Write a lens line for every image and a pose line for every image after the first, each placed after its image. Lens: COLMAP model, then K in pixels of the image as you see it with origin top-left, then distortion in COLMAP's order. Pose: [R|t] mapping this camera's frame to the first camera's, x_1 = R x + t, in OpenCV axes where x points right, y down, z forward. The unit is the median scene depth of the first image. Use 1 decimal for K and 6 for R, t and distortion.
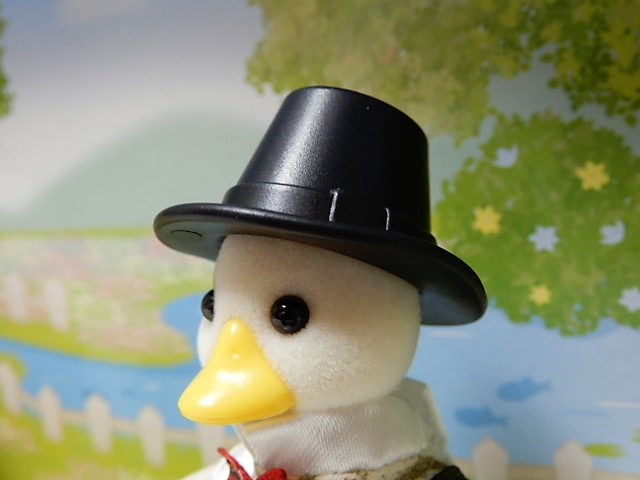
lens RADIAL K [[775.8, 0, 317.0], [0, 775.8, 236.0], [0, 0, 1]] dist [-0.041948, 0.000000]
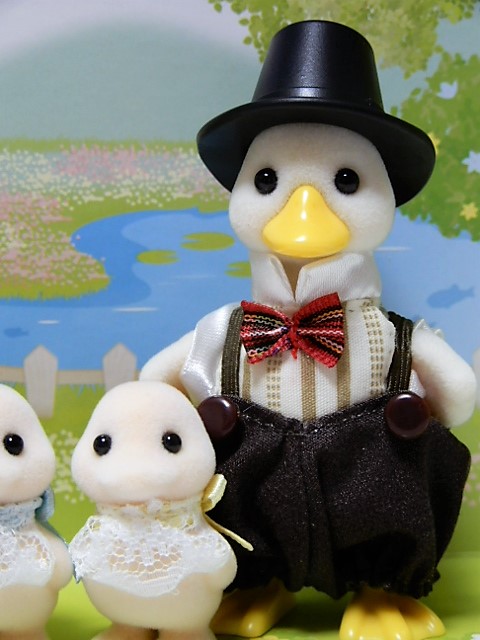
lens RADIAL K [[1805.0, 0, 236.8], [0, 1805.0, 319.0], [0, 0, 1]] dist [-0.235297, 0.000000]
pose [[0.853443, 0.012790, 0.521030, -1.399679], [-0.007947, 0.999902, -0.011528, 0.270486], [-0.521126, 0.005698, 0.853461, -1.103826]]
